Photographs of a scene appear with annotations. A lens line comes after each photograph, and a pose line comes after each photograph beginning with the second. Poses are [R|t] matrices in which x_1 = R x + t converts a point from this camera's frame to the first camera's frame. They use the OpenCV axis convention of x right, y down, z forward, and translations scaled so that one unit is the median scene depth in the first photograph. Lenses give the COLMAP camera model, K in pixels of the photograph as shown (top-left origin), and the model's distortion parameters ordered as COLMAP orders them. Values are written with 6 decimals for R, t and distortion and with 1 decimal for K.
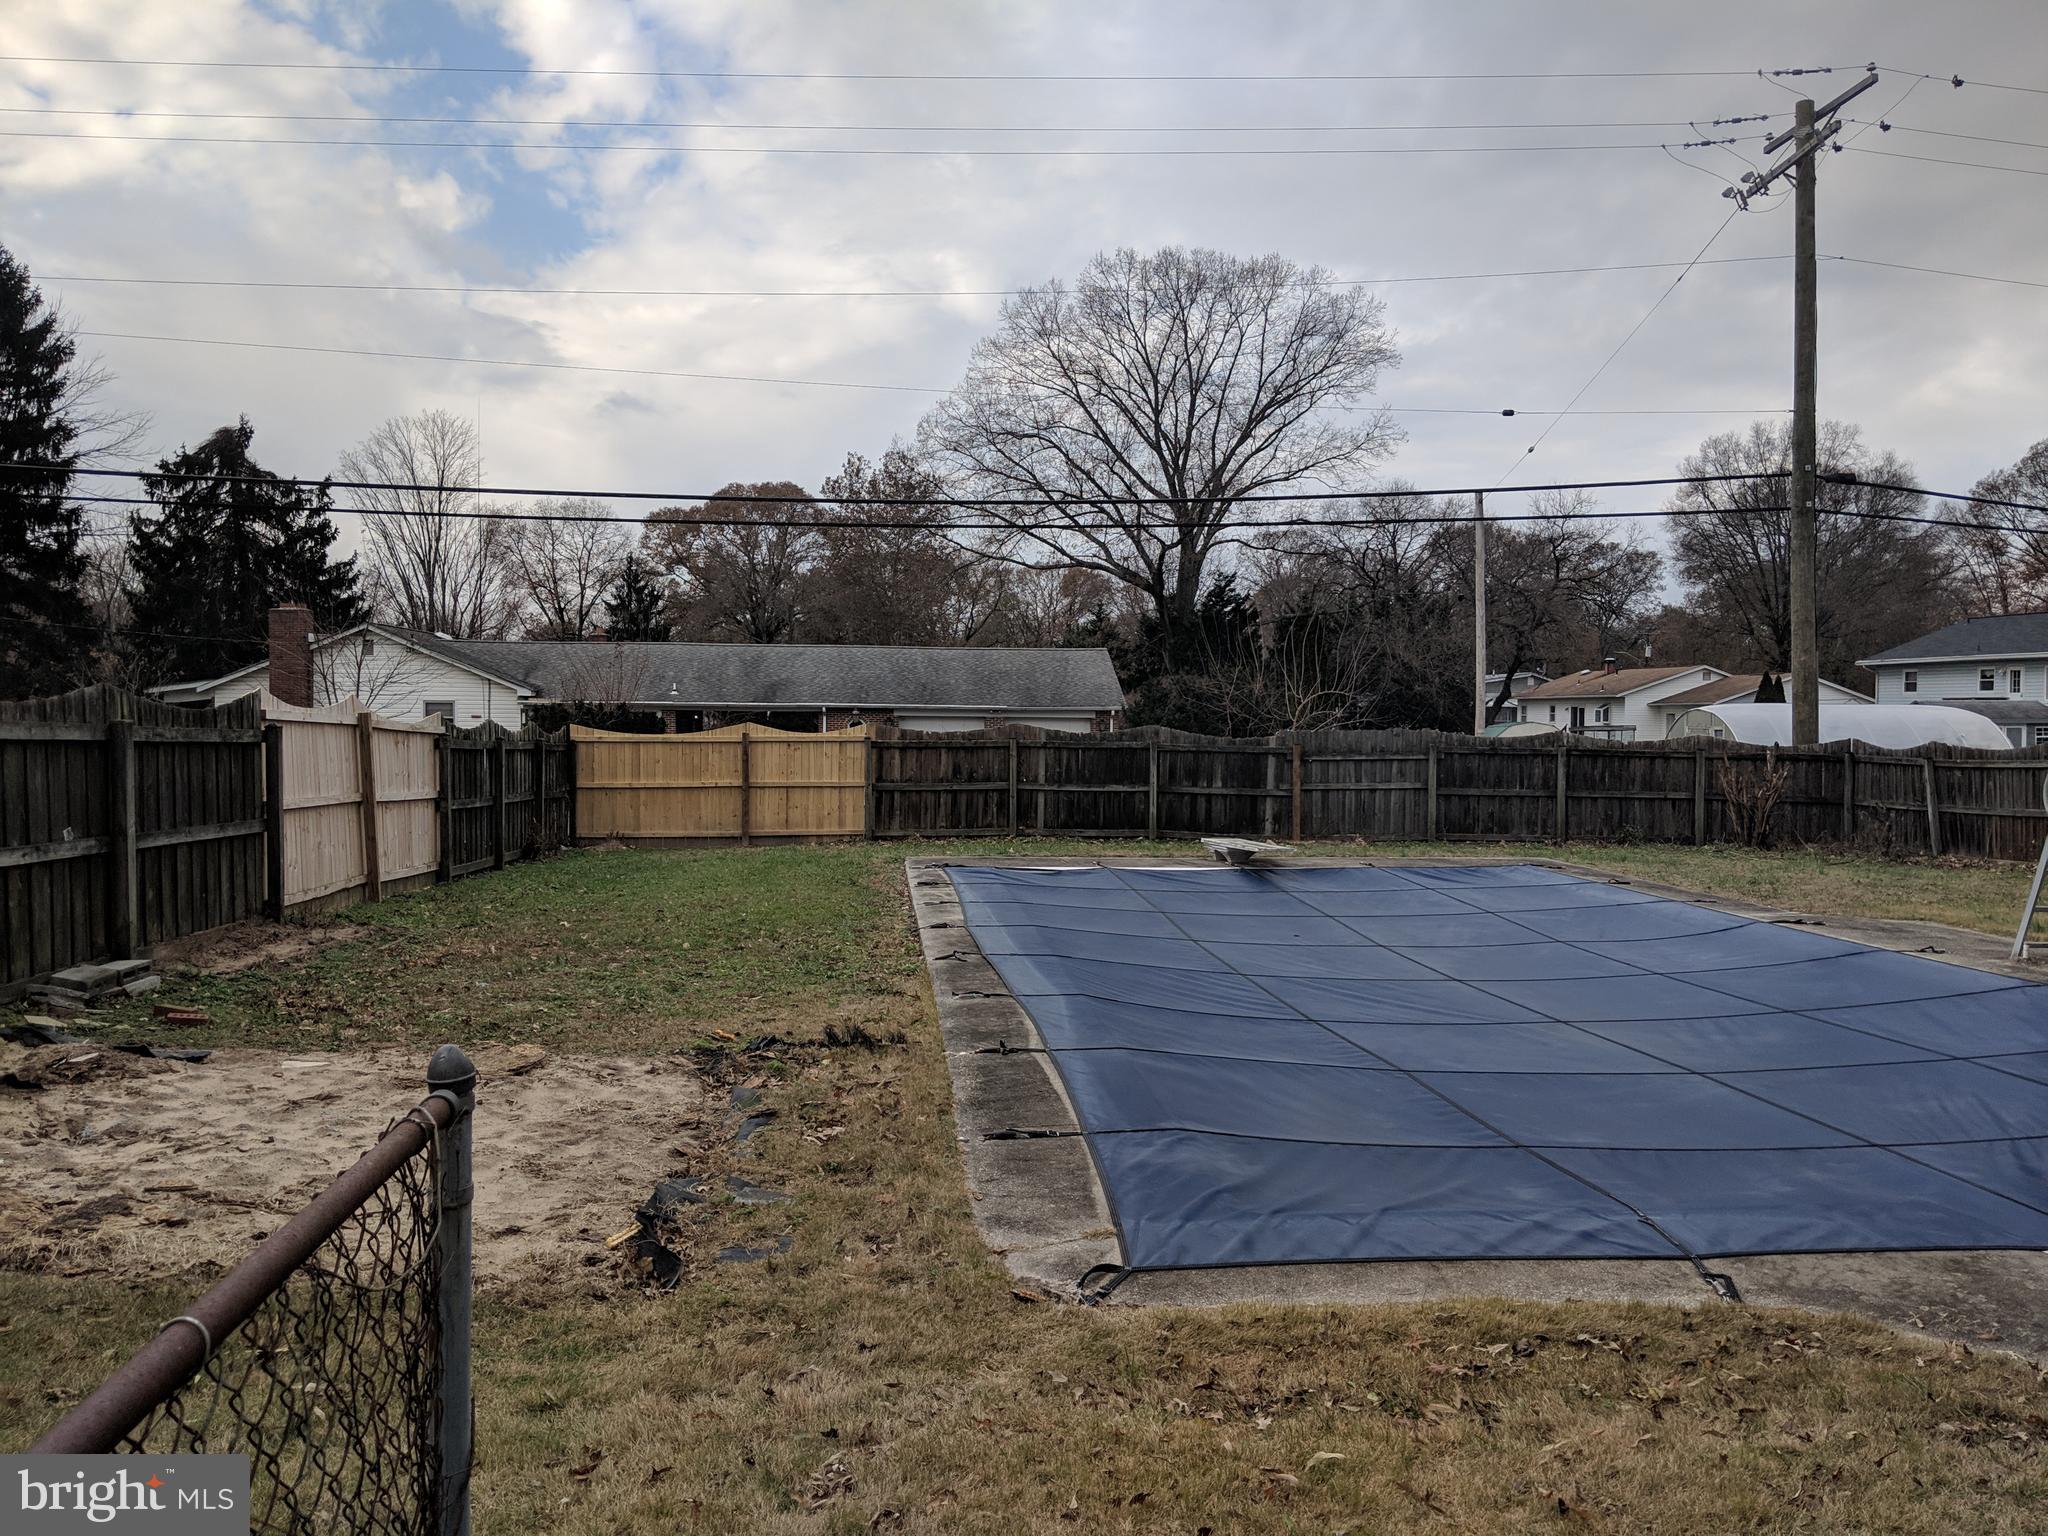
lens RADIAL K [[1641.9, 0, 1025.4], [0, 1641.9, 768.9], [0, 0, 1]] dist [0.055452, -0.108645]
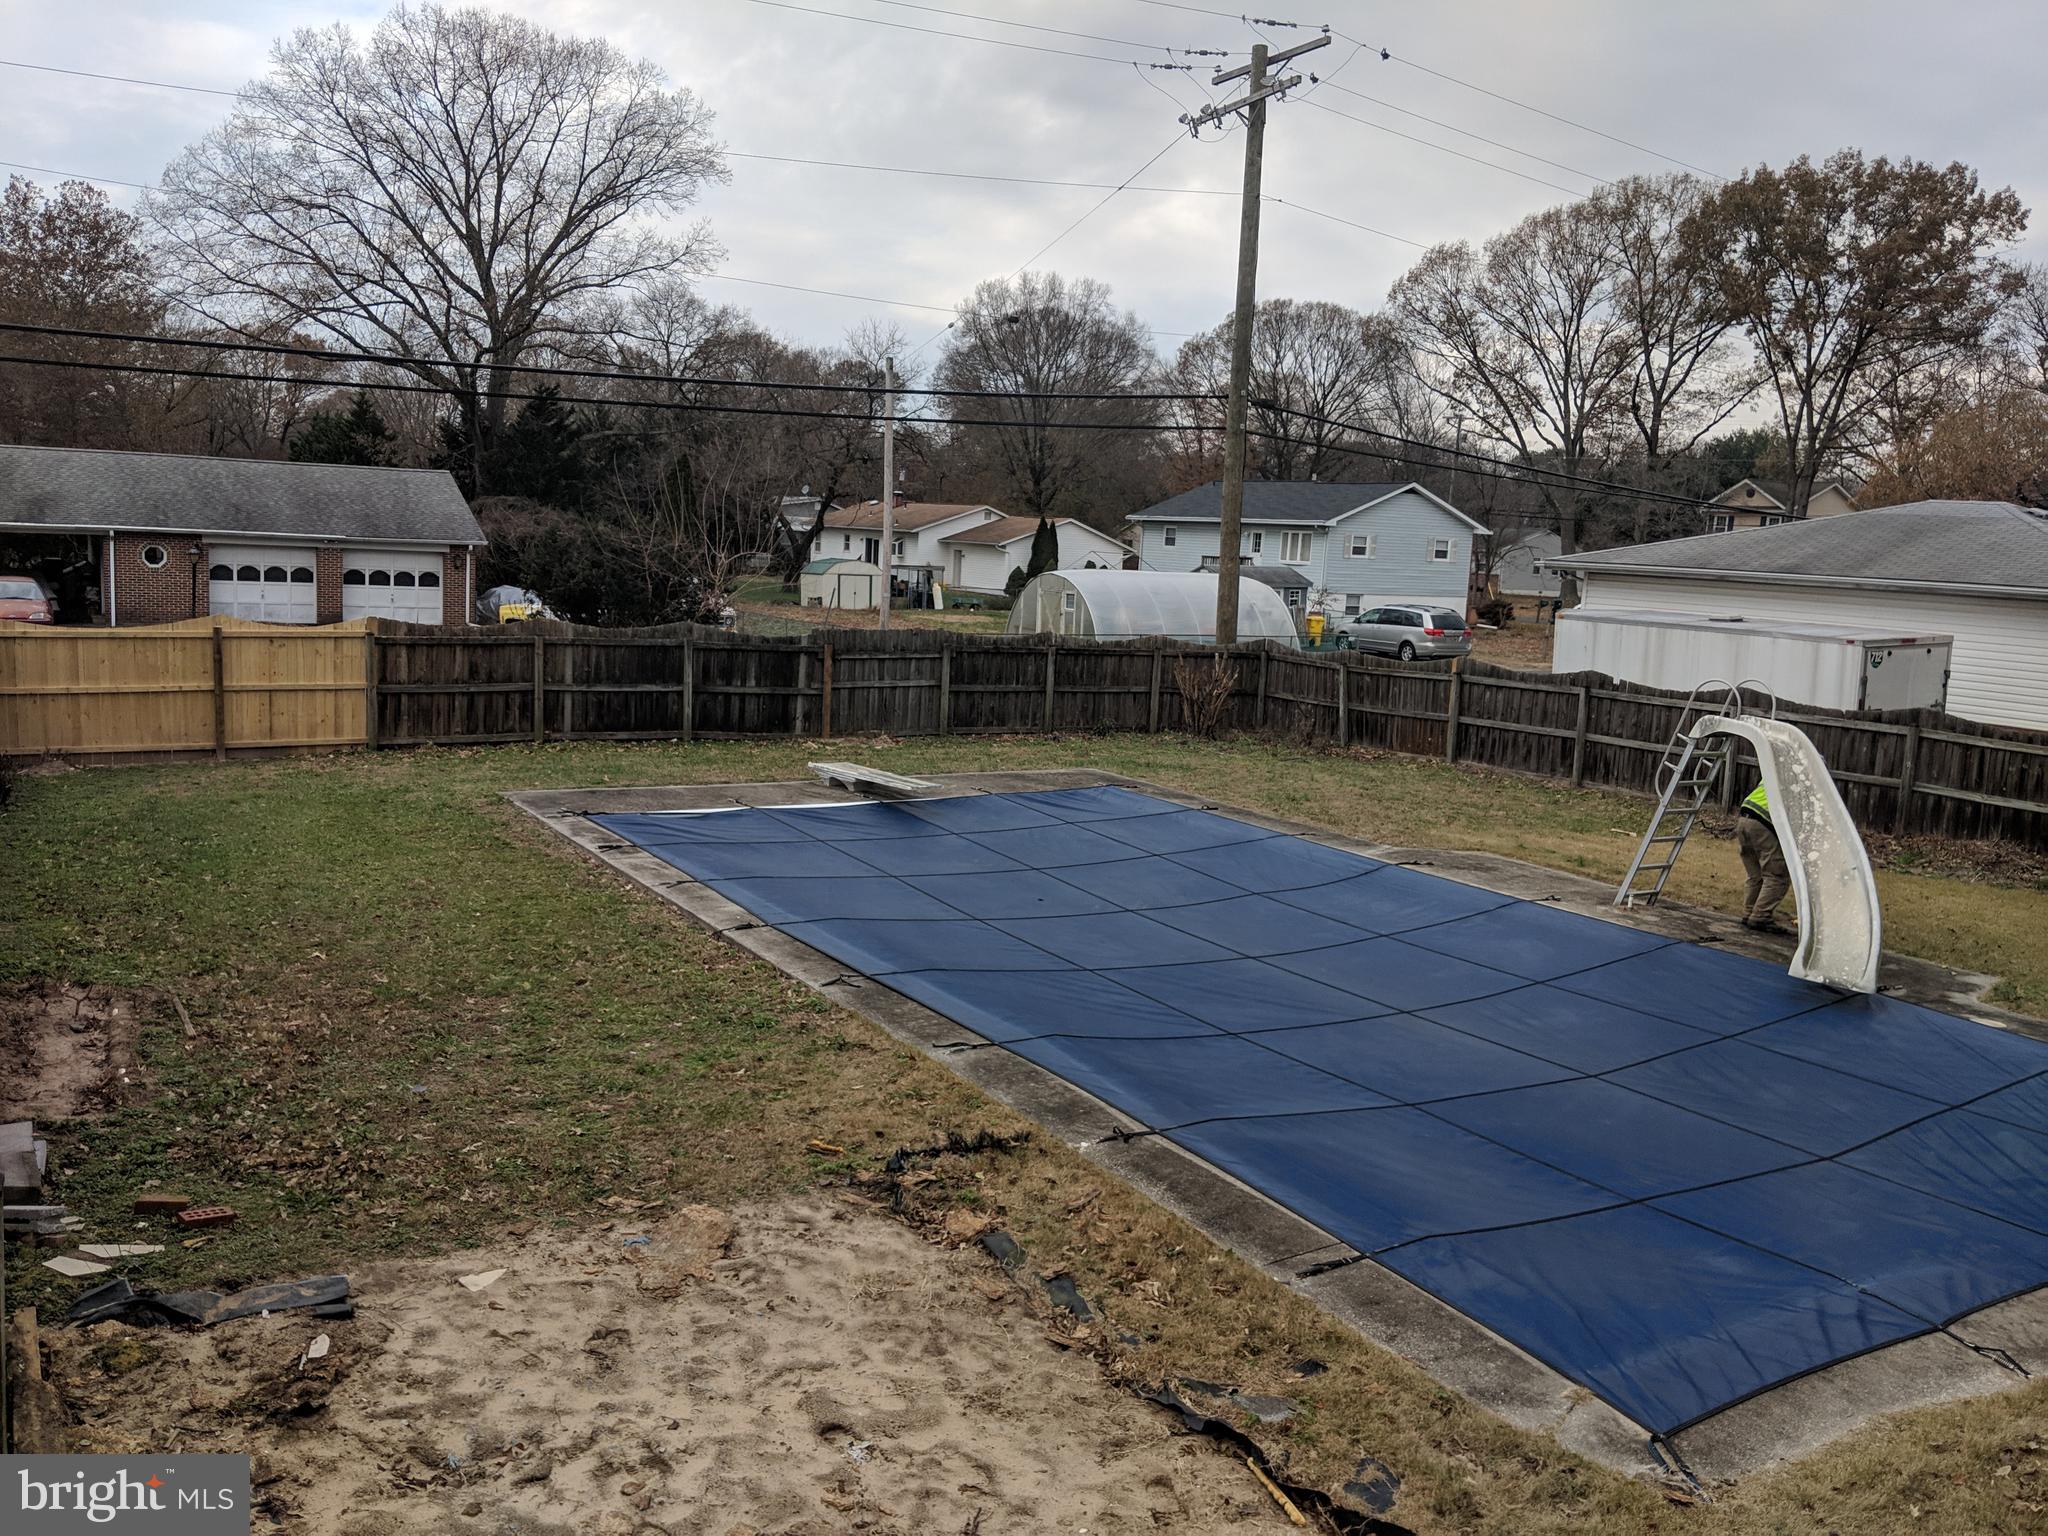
lens RADIAL K [[1641.9, 0, 1038.2], [0, 1641.9, 788.9], [0, 0, 1]] dist [0.055452, -0.108645]
pose [[0.888879, -0.030842, 0.457103, -0.179997], [-0.031904, 0.991142, 0.128915, -0.060100], [-0.457030, -0.129173, 0.880021, 0.052291]]
